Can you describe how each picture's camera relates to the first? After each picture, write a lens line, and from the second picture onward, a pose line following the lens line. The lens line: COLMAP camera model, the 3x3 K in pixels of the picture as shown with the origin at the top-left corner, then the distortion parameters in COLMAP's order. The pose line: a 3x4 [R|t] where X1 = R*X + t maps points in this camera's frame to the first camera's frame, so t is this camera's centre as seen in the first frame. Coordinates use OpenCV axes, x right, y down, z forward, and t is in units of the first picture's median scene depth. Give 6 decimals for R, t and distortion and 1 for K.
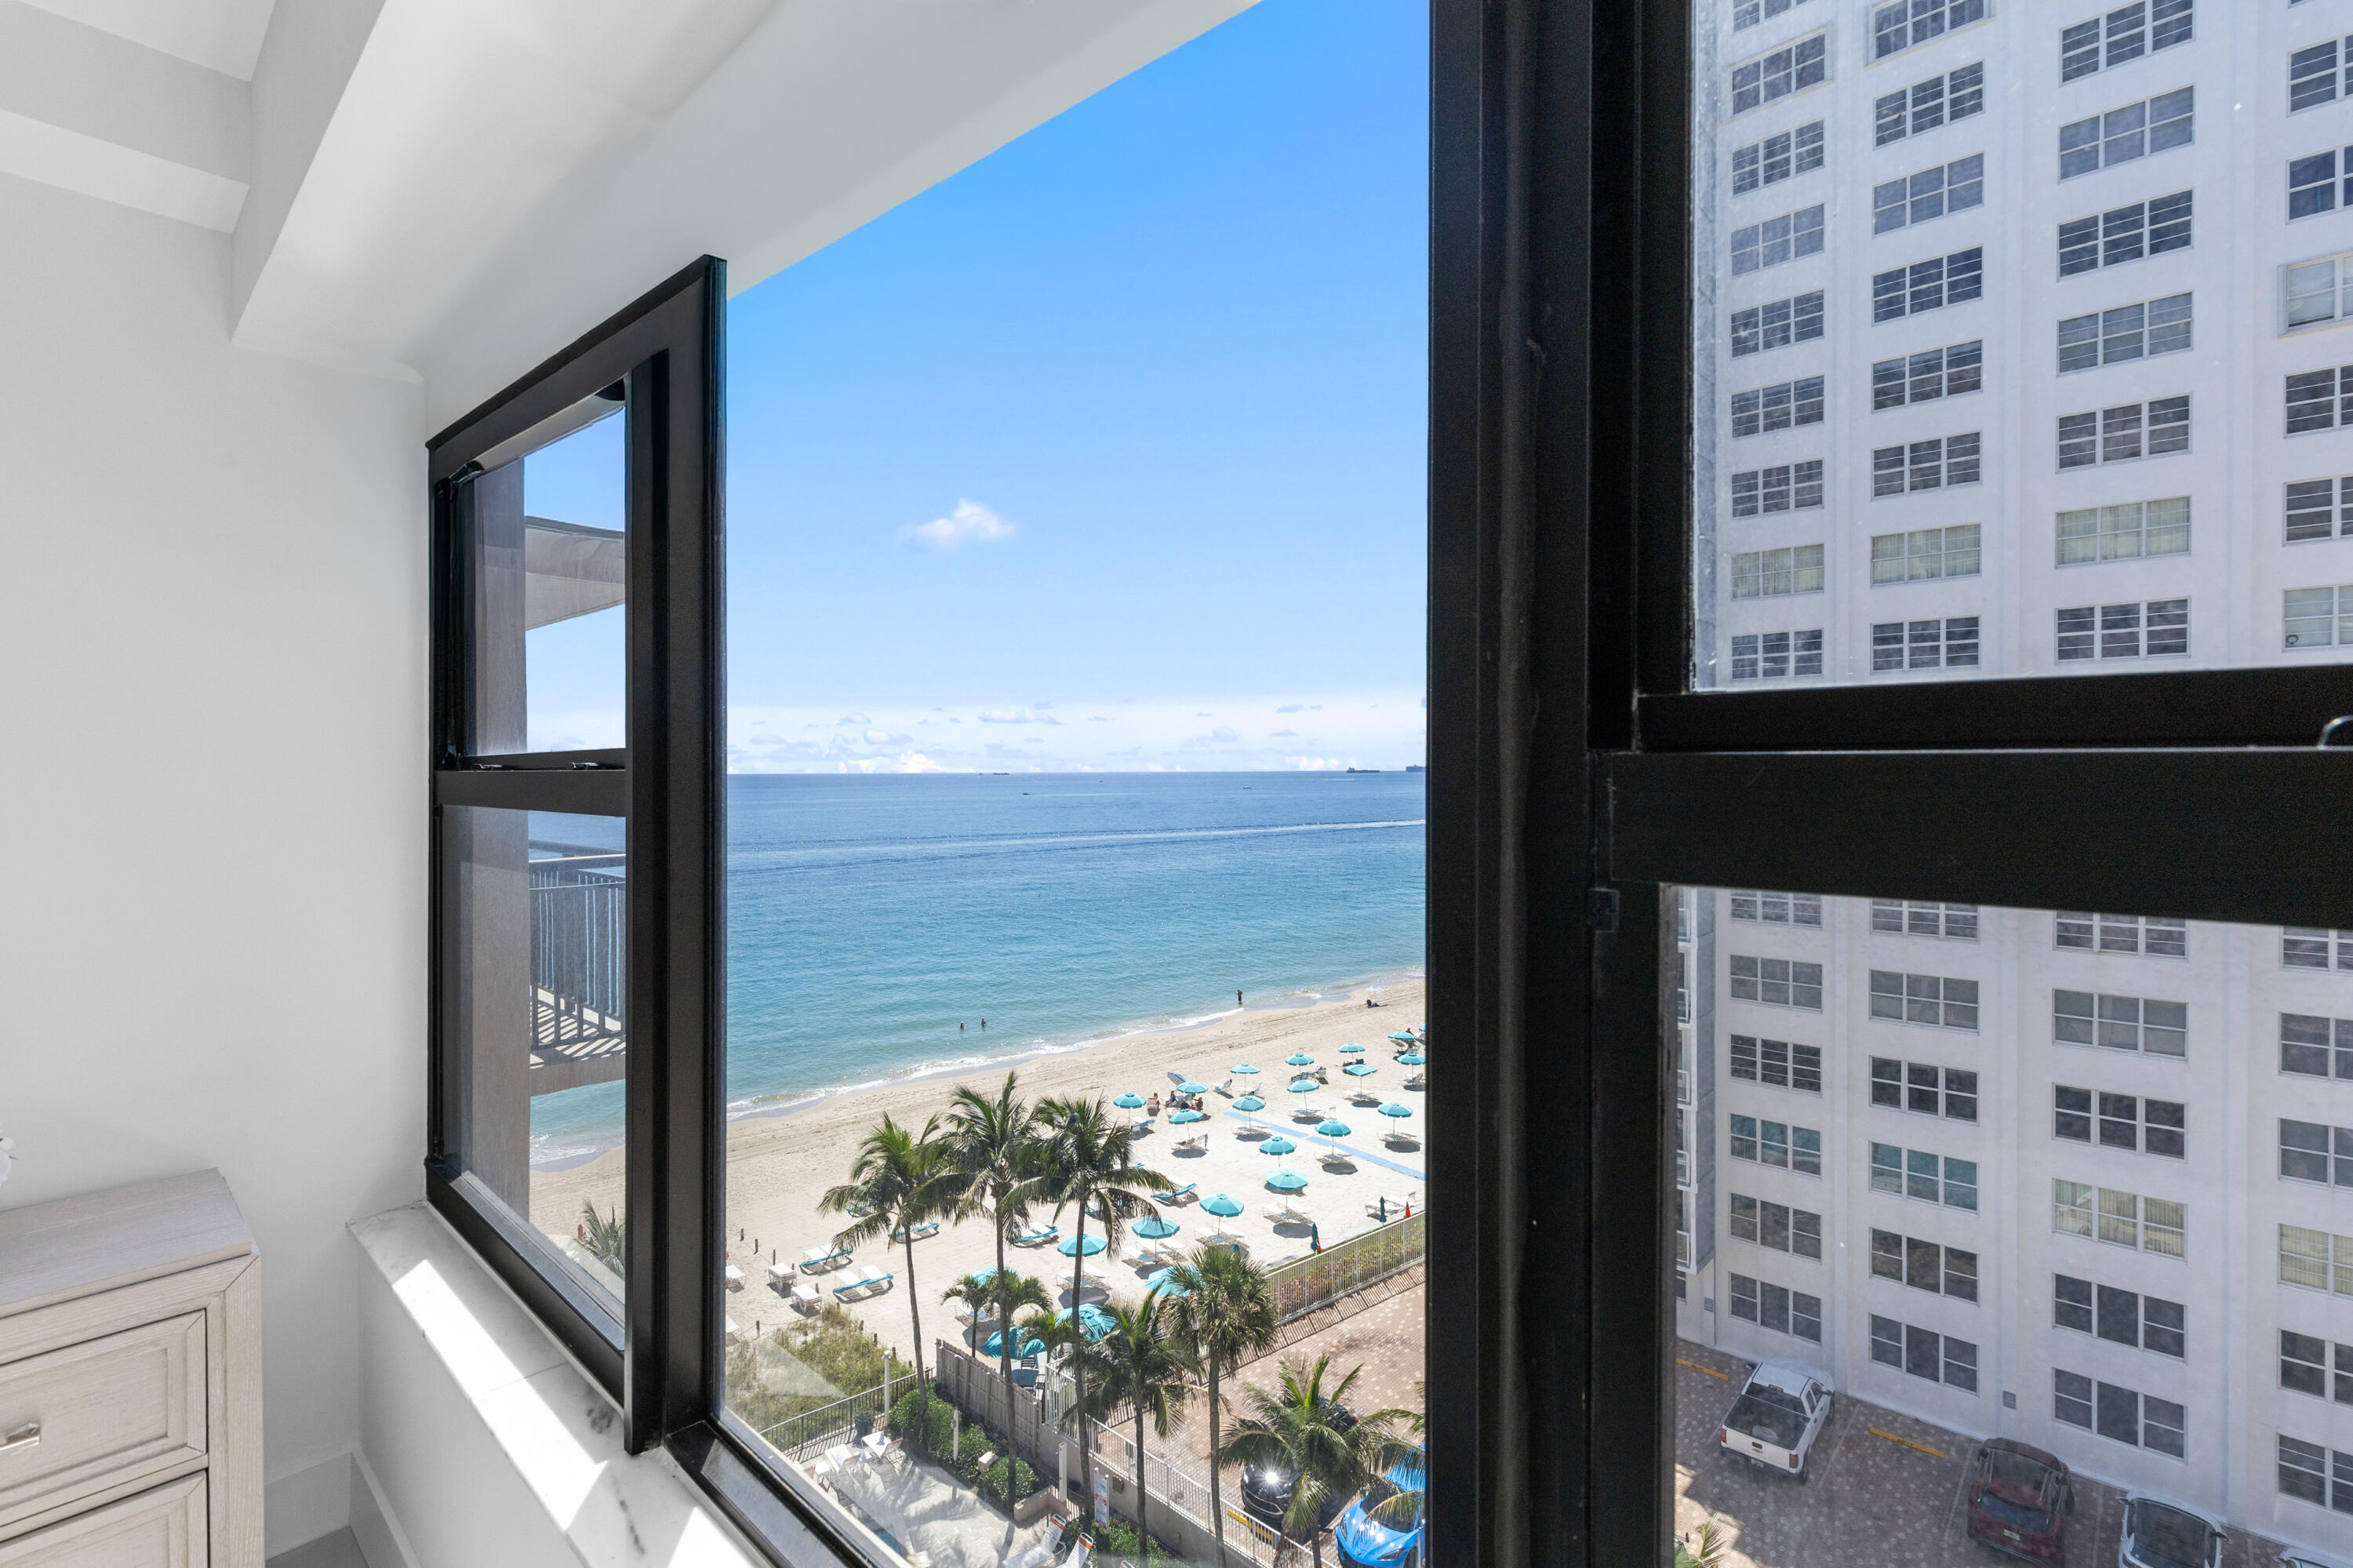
lens RADIAL K [[1062.2, 0, 1202.9], [0, 1062.2, 785.2], [0, 0, 1]] dist [0.012347, -0.002622]
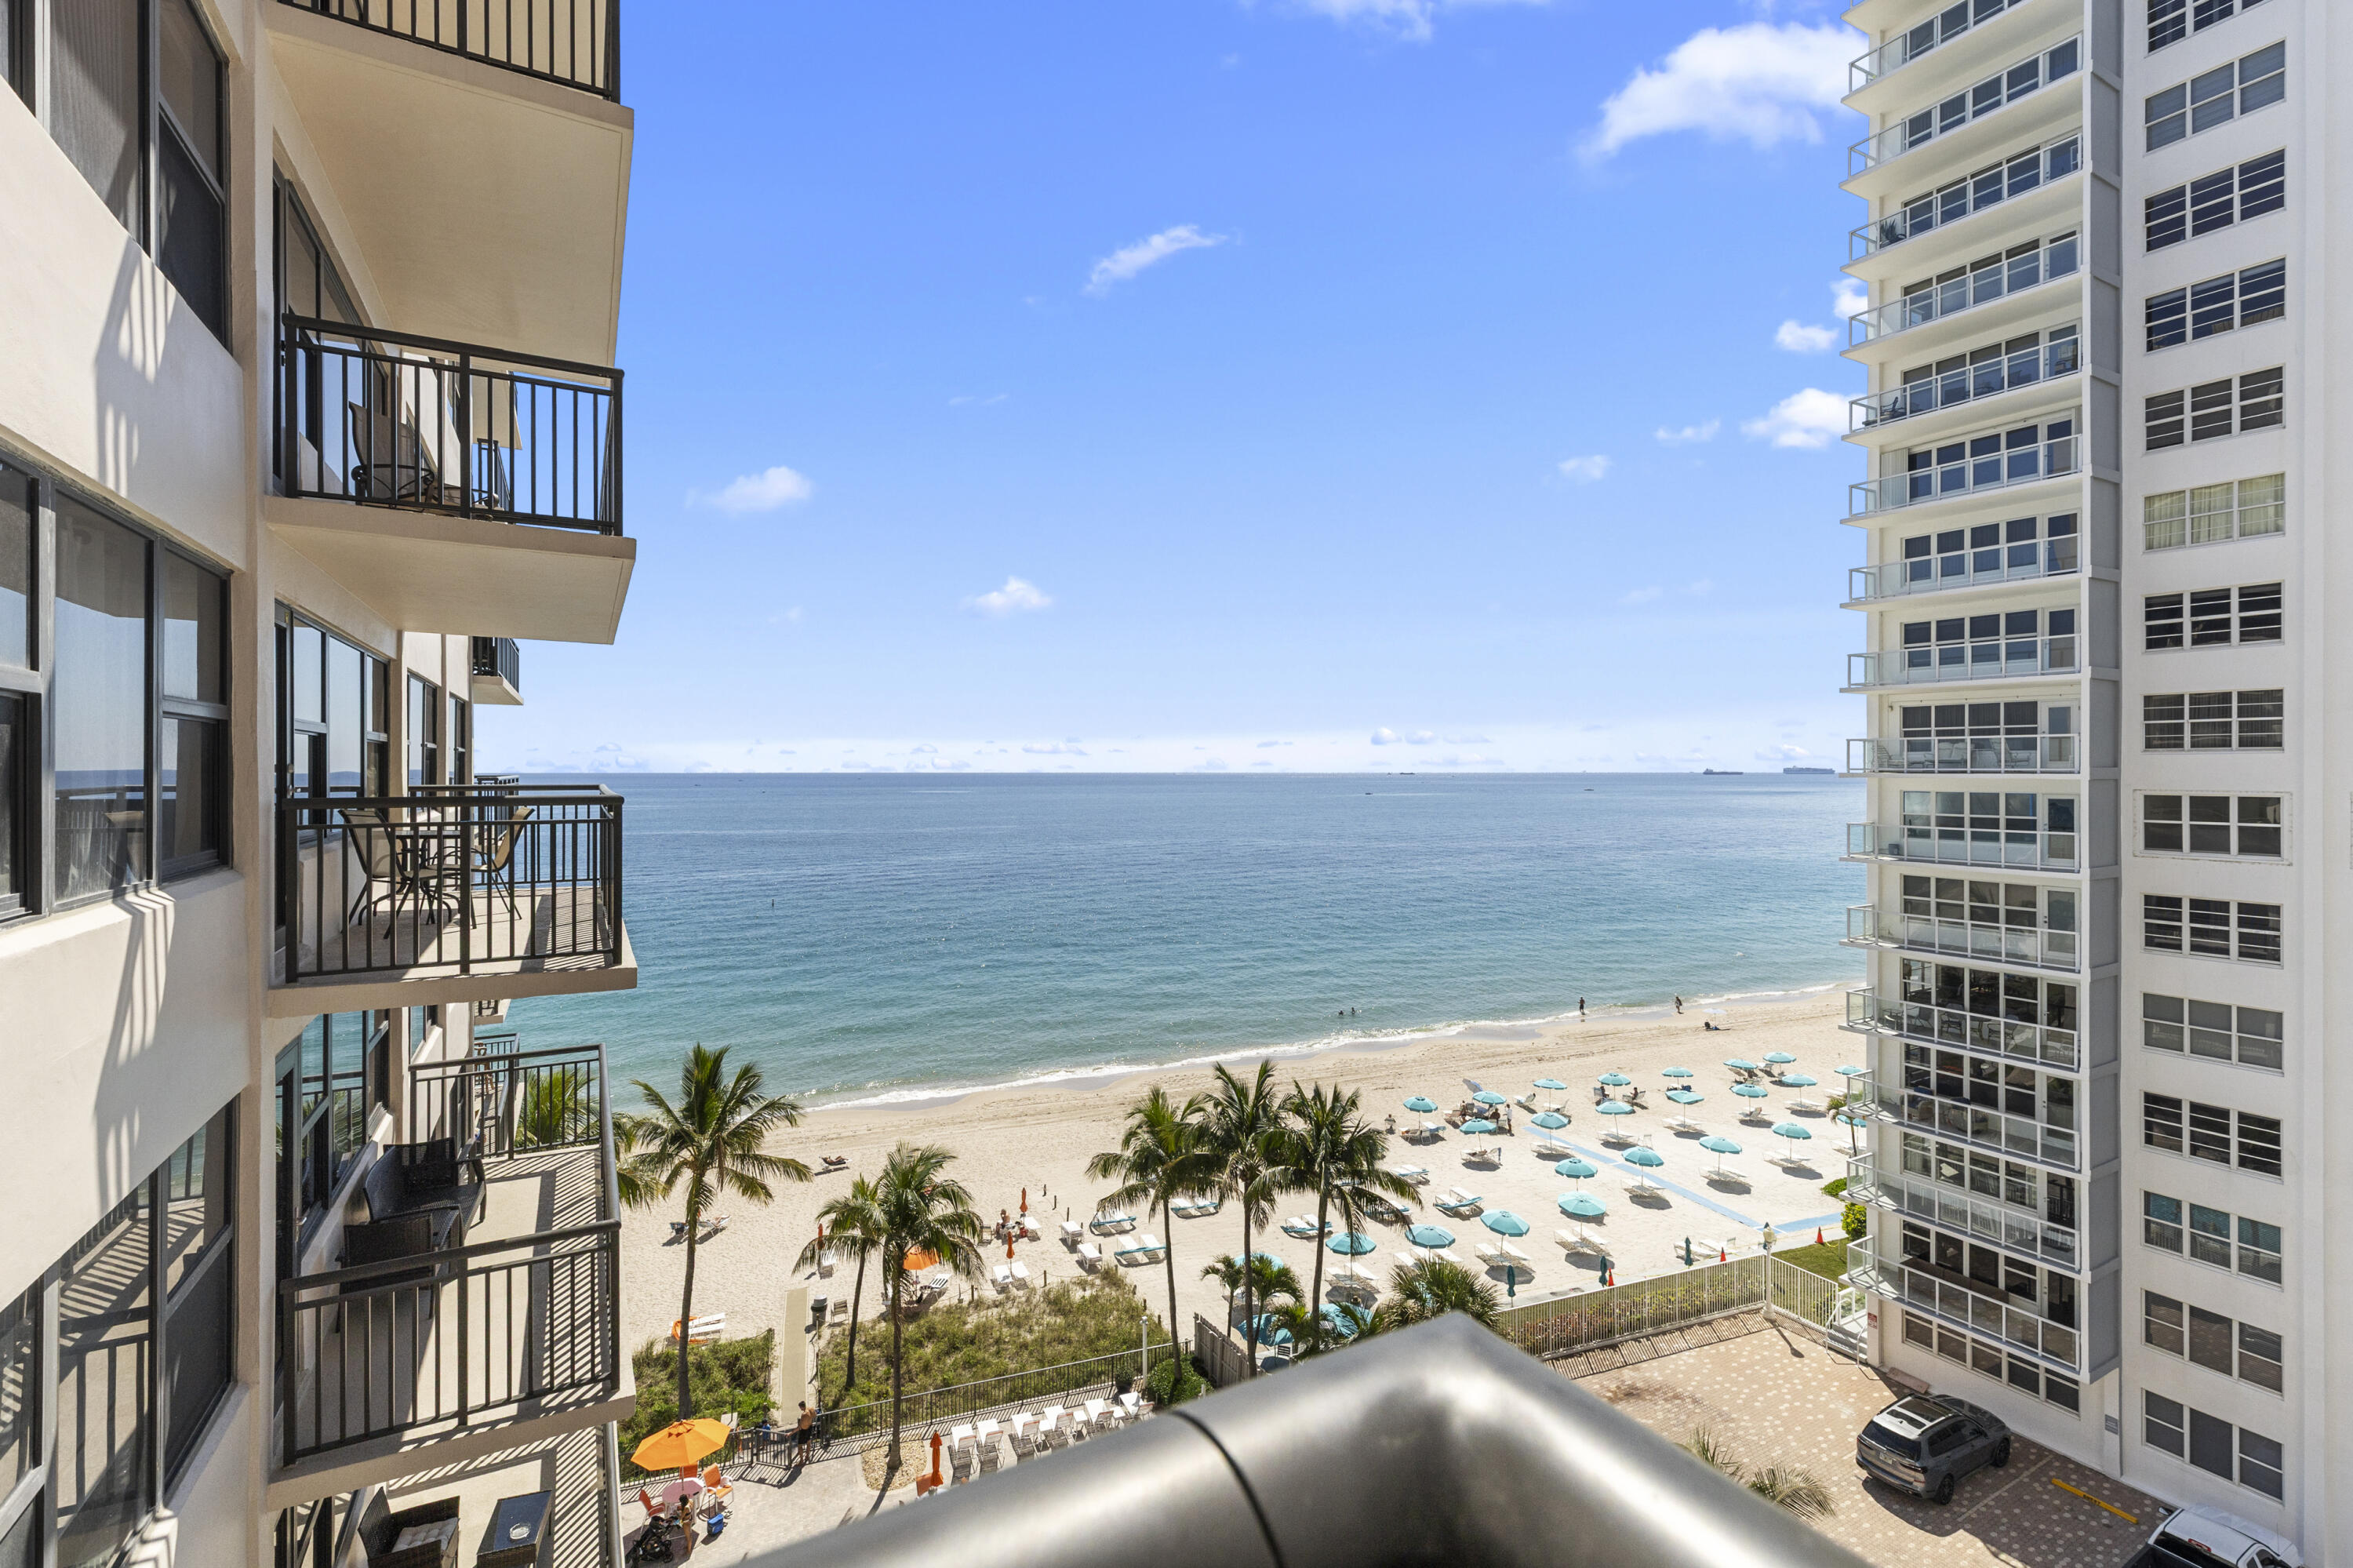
lens RADIAL K [[1062.2, 0, 1190.6], [0, 1062.2, 773.1], [0, 0, 1]] dist [0.012347, -0.002622]
pose [[0.953392, 0.004825, -0.301694, 0.056243], [-0.007509, 0.999942, -0.007736, 0.005599], [0.301639, 0.009641, 0.953373, 0.012057]]
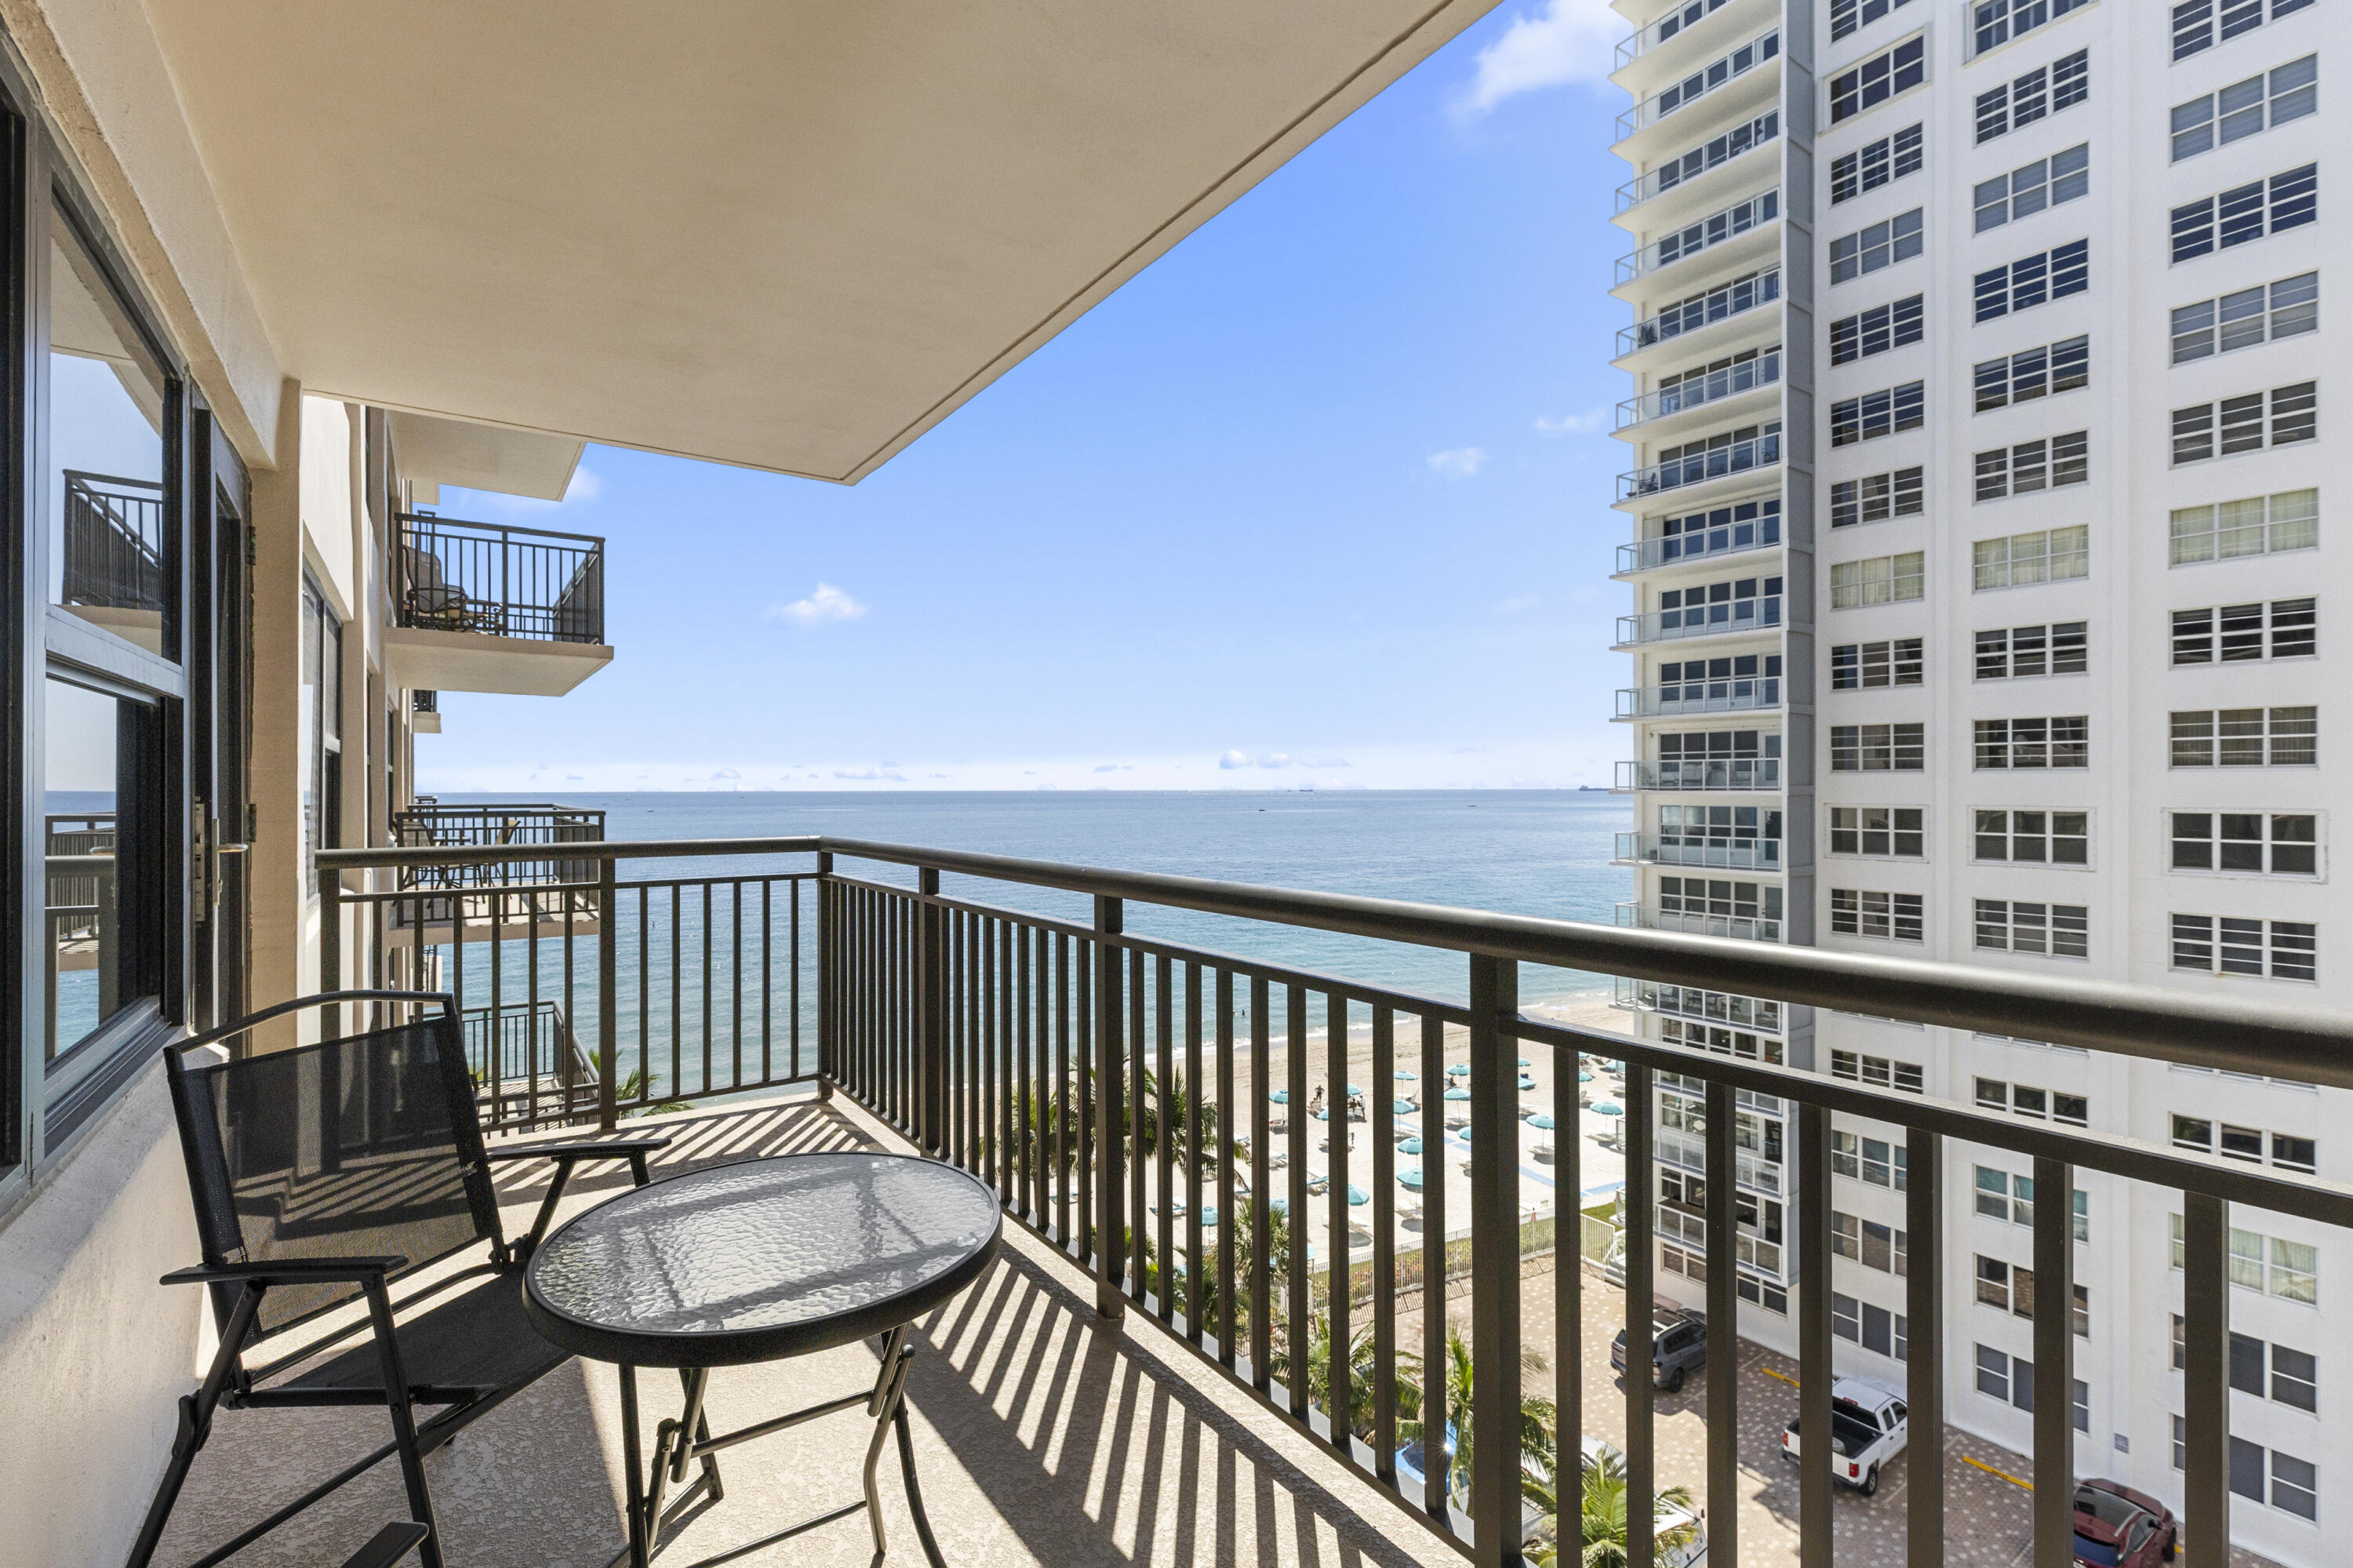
lens RADIAL K [[1062.2, 0, 1187.9], [0, 1062.2, 789.6], [0, 0, 1]] dist [0.012347, -0.002622]
pose [[0.977094, 0.001663, -0.212802, 0.130346], [-0.003947, 0.999939, -0.010309, 0.006269], [0.212771, 0.010913, 0.977041, -0.101584]]
